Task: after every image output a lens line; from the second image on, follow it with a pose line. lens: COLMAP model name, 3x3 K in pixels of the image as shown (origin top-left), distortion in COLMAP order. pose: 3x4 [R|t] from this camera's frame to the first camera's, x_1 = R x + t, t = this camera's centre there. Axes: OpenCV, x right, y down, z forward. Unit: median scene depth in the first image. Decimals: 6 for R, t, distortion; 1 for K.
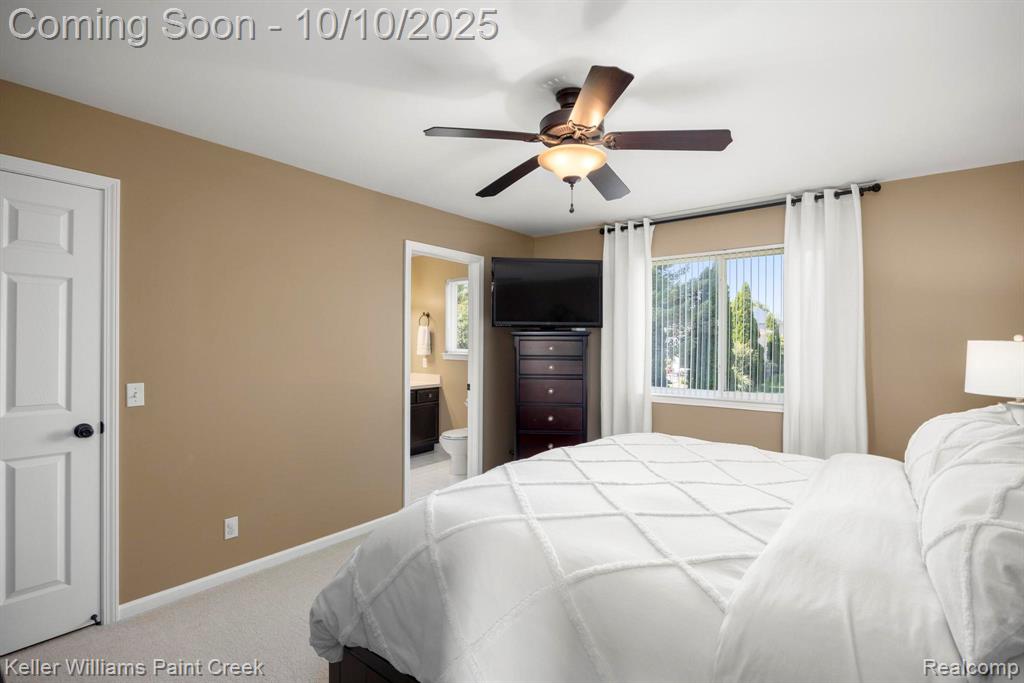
lens RADIAL K [[483.7, 0, 512.1], [0, 483.7, 342.2], [0, 0, 1]] dist [-0.012698, -0.000419]
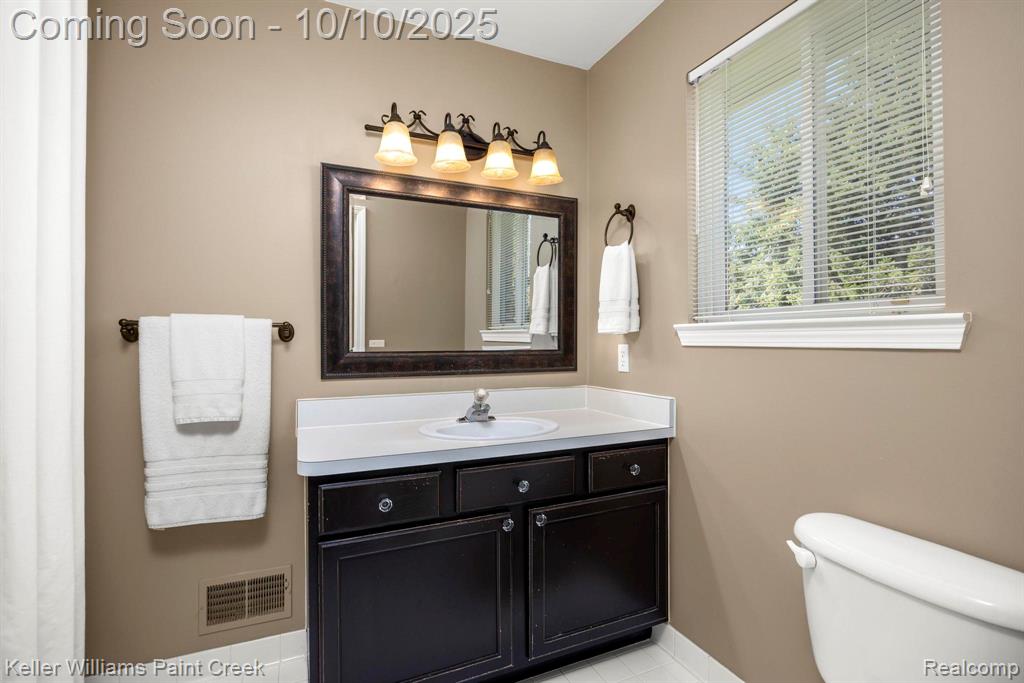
lens RADIAL K [[483.7, 0, 508.0], [0, 483.7, 342.8], [0, 0, 1]] dist [-0.012698, -0.000419]
pose [[0.899639, -0.003713, -0.436618, -0.106954], [0.002064, 0.999989, -0.004250, 0.035890], [0.436629, 0.002922, 0.899637, 0.675387]]
